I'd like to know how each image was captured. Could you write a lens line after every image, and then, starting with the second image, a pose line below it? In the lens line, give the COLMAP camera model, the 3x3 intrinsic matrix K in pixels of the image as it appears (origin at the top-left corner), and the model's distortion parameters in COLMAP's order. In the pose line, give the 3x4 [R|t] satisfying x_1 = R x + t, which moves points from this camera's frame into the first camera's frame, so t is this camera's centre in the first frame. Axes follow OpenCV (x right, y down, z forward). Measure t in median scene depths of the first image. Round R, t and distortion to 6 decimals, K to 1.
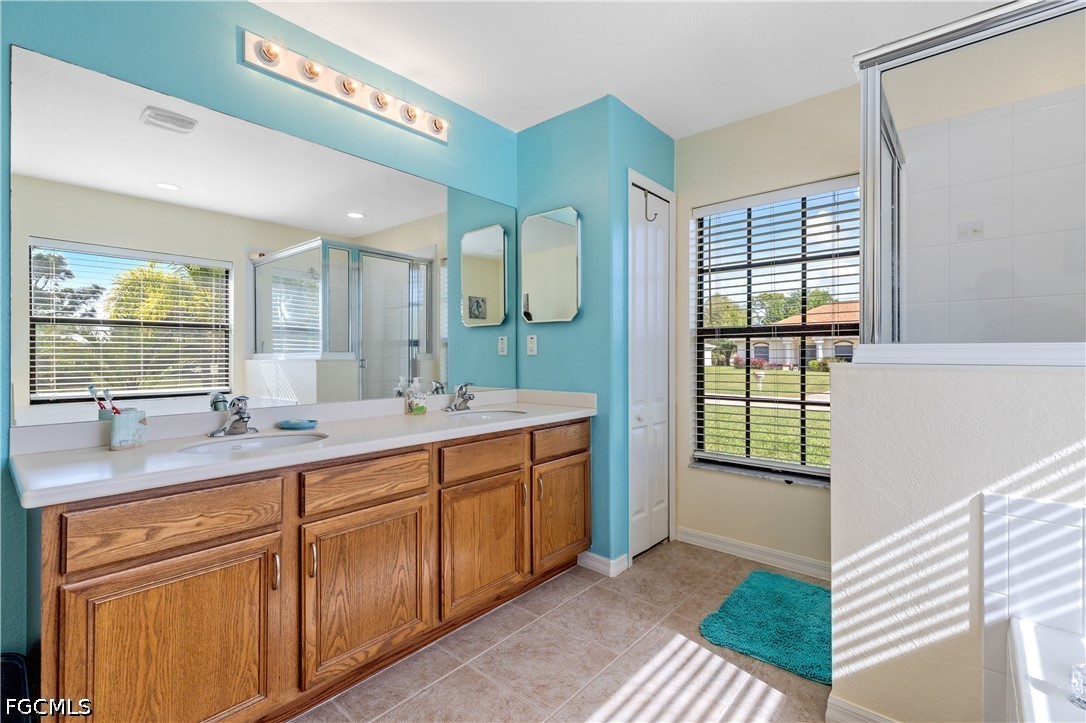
lens RADIAL K [[488.6, 0, 543.0], [0, 488.6, 358.4], [0, 0, 1]] dist [-0.000797, 0.000005]
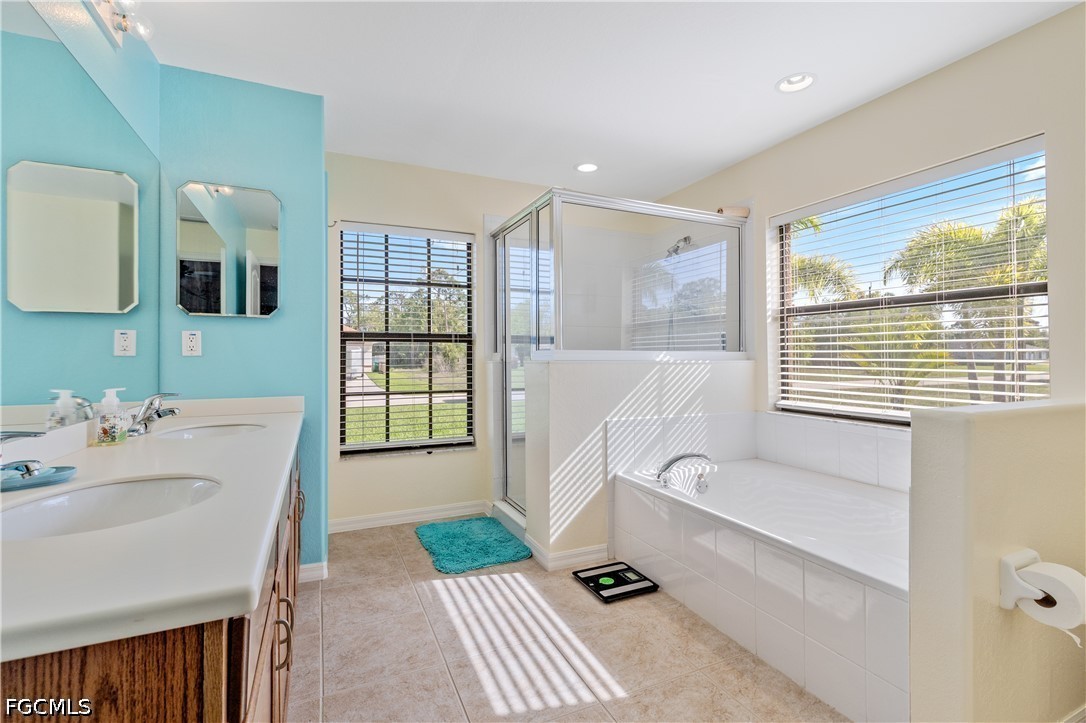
lens RADIAL K [[488.6, 0, 543.0], [0, 488.6, 358.4], [0, 0, 1]] dist [-0.000797, 0.000005]
pose [[0.415557, -0.003385, 0.909561, -0.780819], [0.007810, 0.999969, 0.000153, 0.002735], [-0.909533, 0.007040, 0.415571, 0.243209]]
